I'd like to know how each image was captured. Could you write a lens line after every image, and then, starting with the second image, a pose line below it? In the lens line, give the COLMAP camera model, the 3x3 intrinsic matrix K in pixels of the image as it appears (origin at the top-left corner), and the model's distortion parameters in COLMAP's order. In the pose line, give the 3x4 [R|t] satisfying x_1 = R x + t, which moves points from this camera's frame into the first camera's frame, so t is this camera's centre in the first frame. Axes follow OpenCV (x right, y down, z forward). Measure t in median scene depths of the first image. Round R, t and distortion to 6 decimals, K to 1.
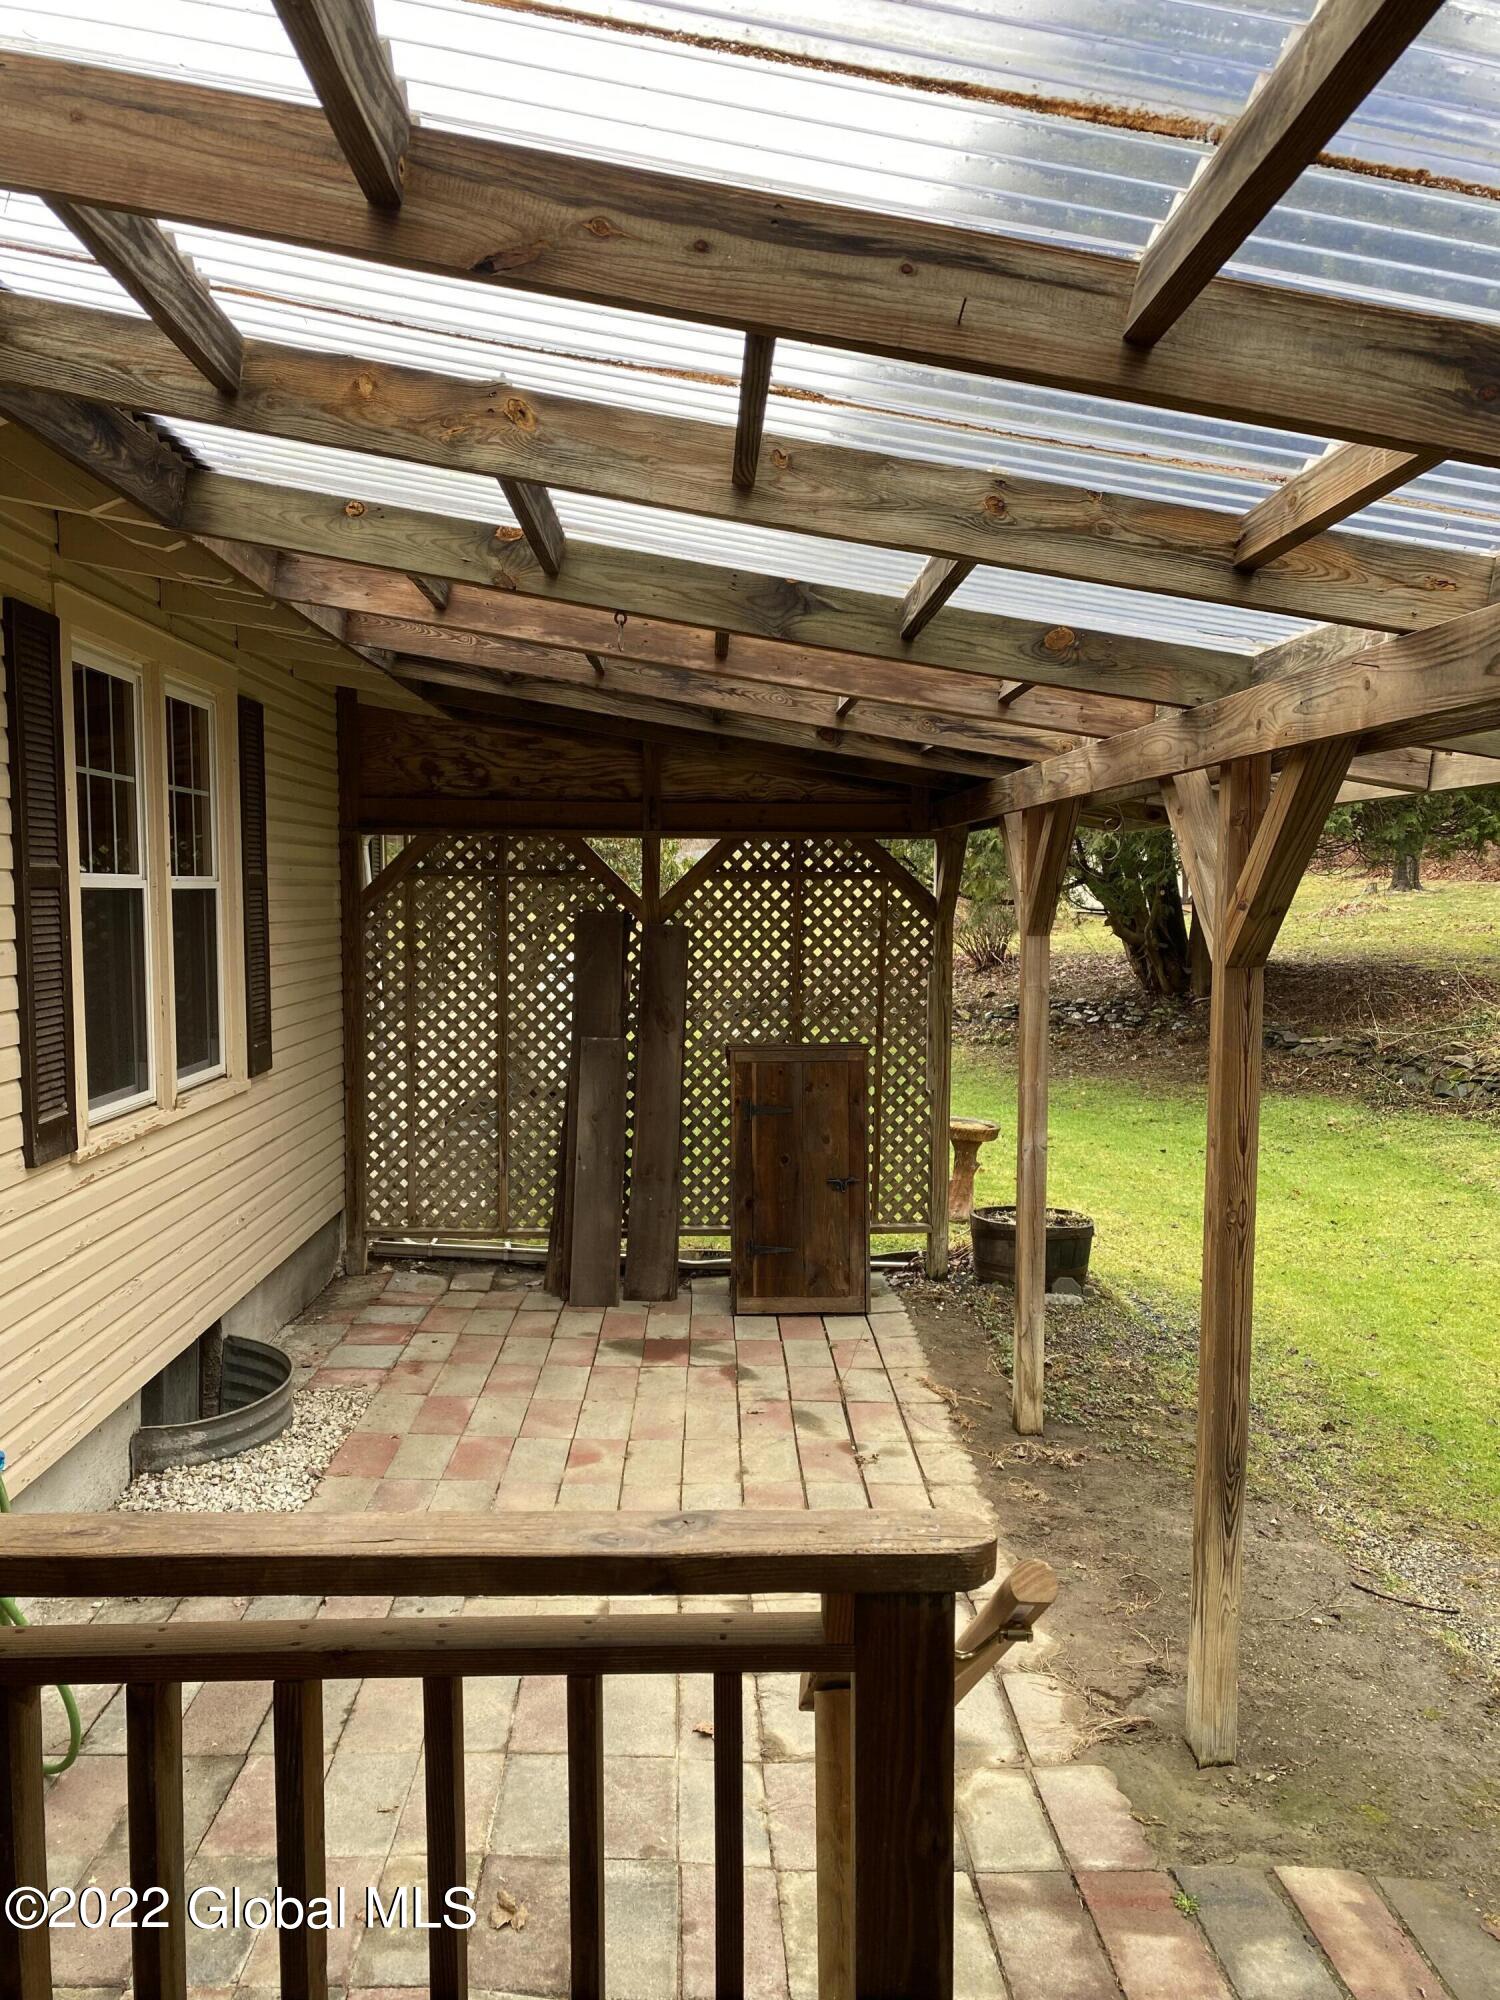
lens RADIAL K [[1522.3, 0, 753.9], [0, 1522.3, 1001.6], [0, 0, 1]] dist [0.026776, -0.036978]
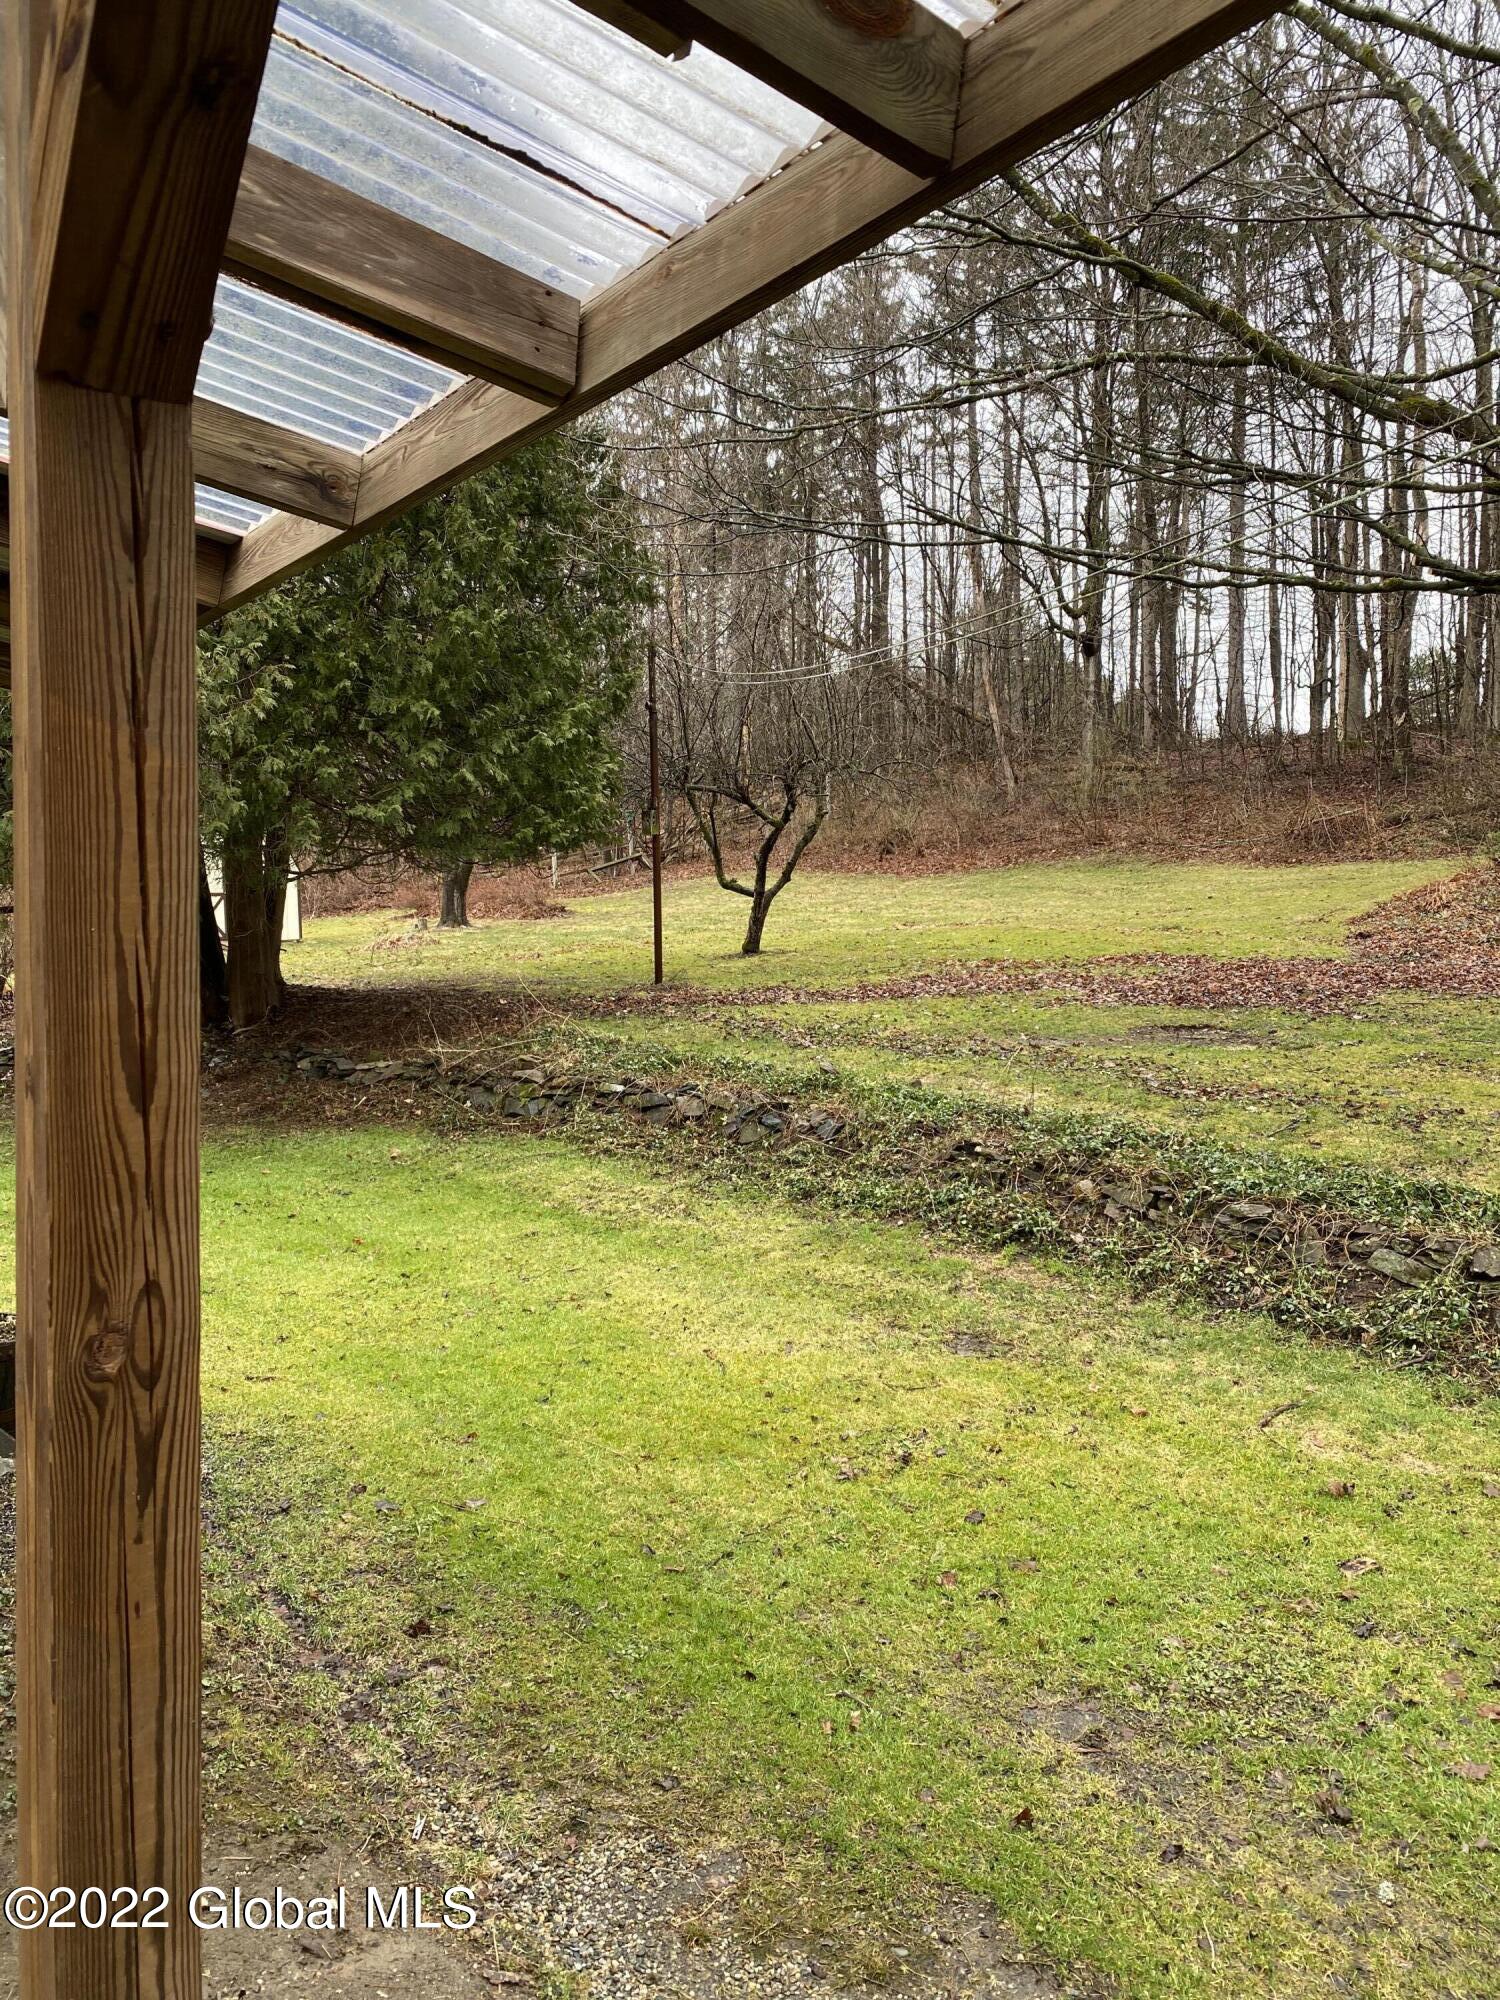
lens RADIAL K [[1522.3, 0, 754.0], [0, 1522.3, 998.1], [0, 0, 1]] dist [0.026776, -0.036978]
pose [[0.825281, -0.020655, 0.564345, 0.096062], [0.043643, 0.998675, -0.027271, 0.034303], [-0.563034, 0.047136, 0.825089, 0.267333]]
